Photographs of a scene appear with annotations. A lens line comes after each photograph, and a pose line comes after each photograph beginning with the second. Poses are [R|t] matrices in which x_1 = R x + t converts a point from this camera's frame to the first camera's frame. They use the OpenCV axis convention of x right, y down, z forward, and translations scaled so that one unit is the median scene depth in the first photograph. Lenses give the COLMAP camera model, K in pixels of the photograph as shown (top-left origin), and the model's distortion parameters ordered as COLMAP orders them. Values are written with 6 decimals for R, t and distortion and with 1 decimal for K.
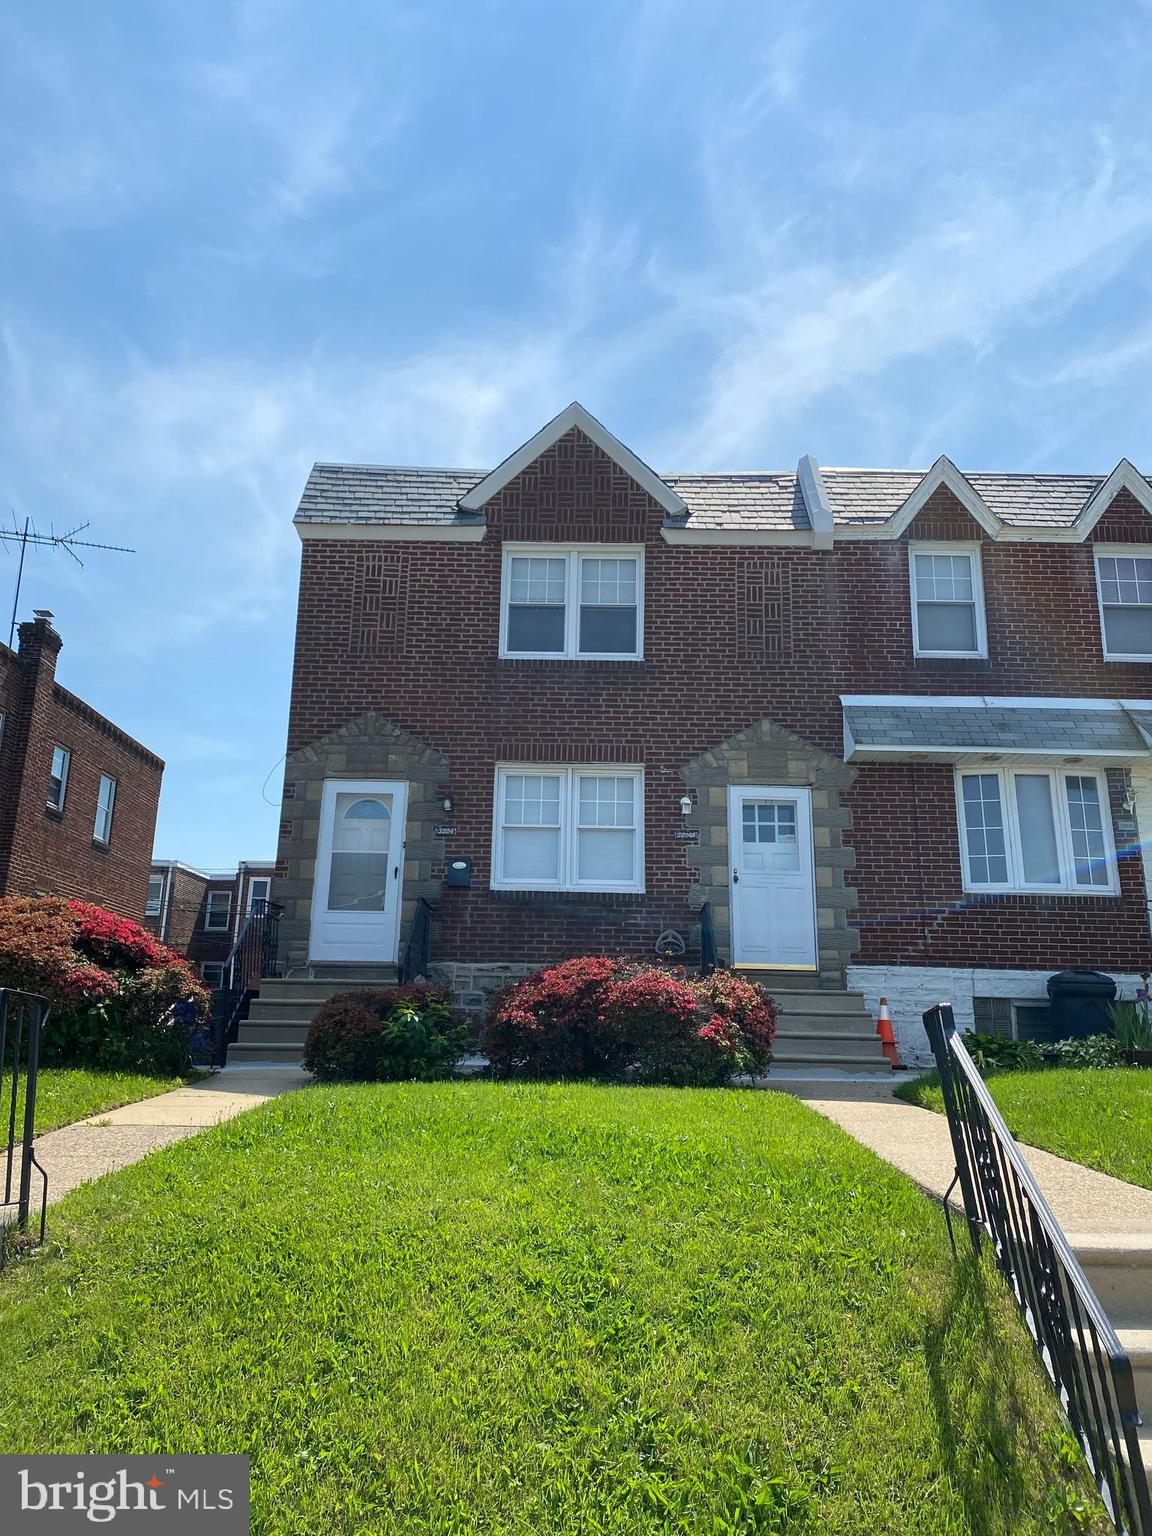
lens RADIAL K [[1182.6, 0, 577.6], [0, 1182.6, 768.2], [0, 0, 1]] dist [0.026360, -0.017635]
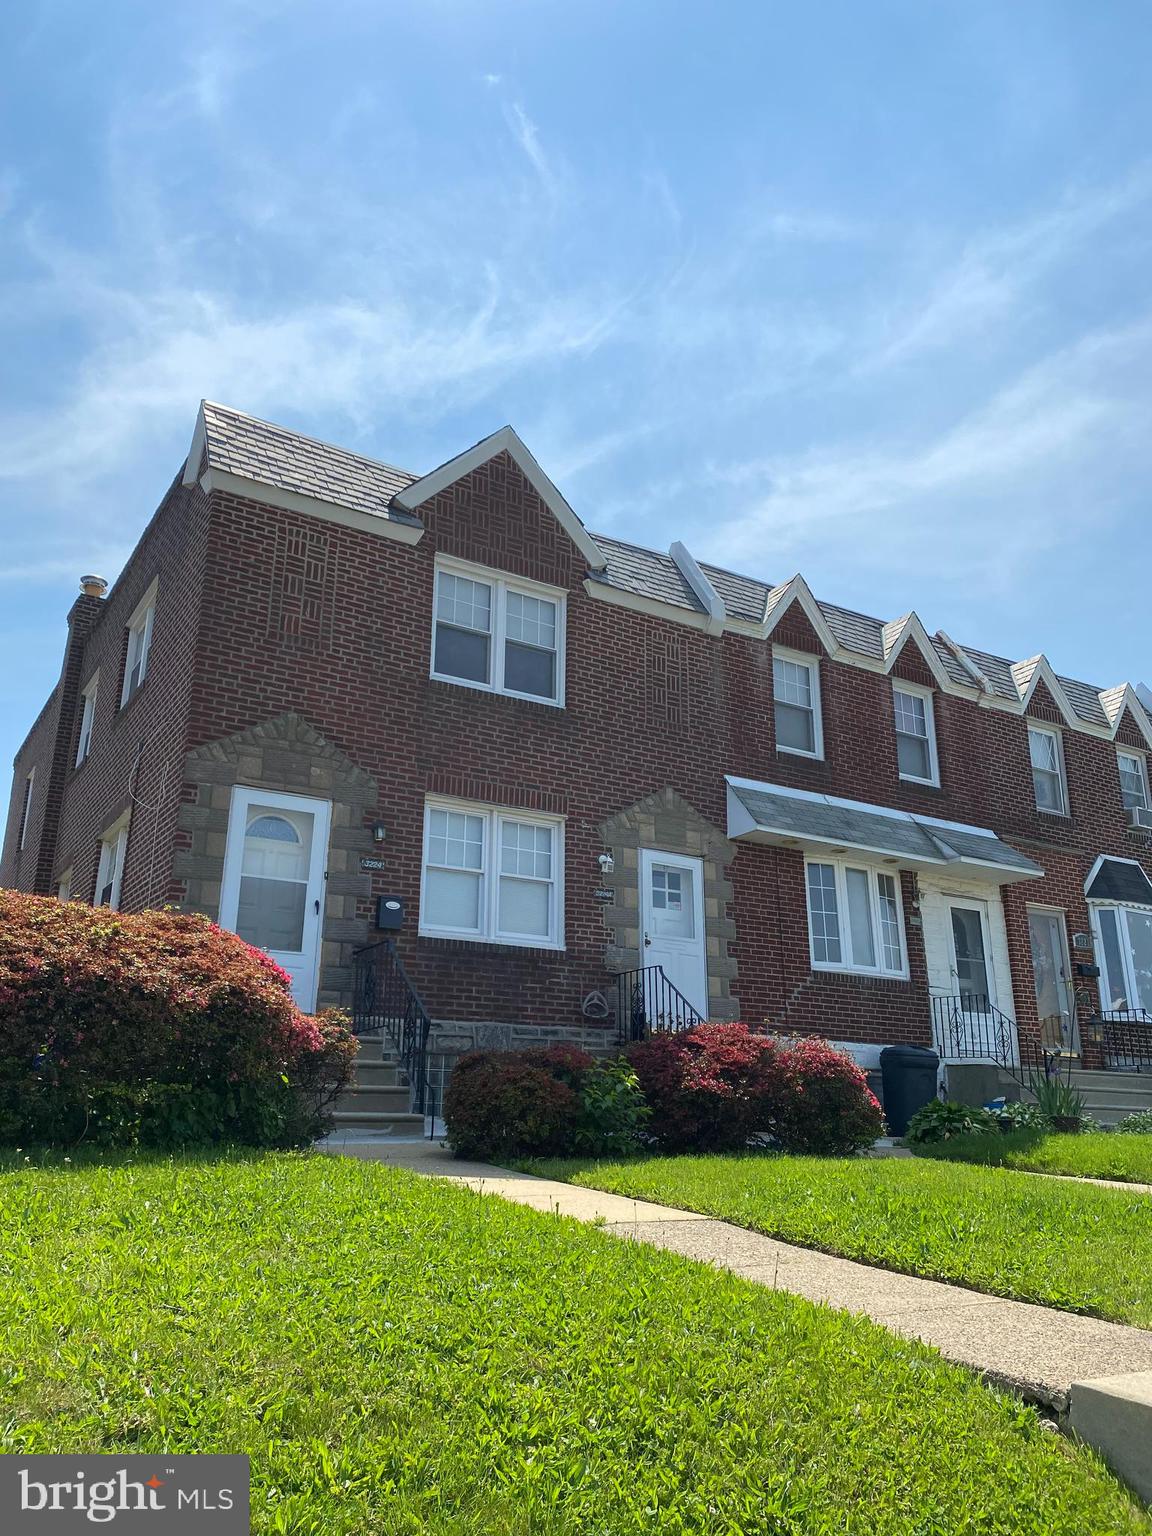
lens RADIAL K [[1182.6, 0, 588.0], [0, 1182.6, 763.6], [0, 0, 1]] dist [0.026360, -0.017635]
pose [[0.830590, 0.150854, 0.536063, -0.451514], [-0.128024, 0.988553, -0.079826, 0.028881], [-0.541969, -0.002326, 0.840395, 0.178946]]
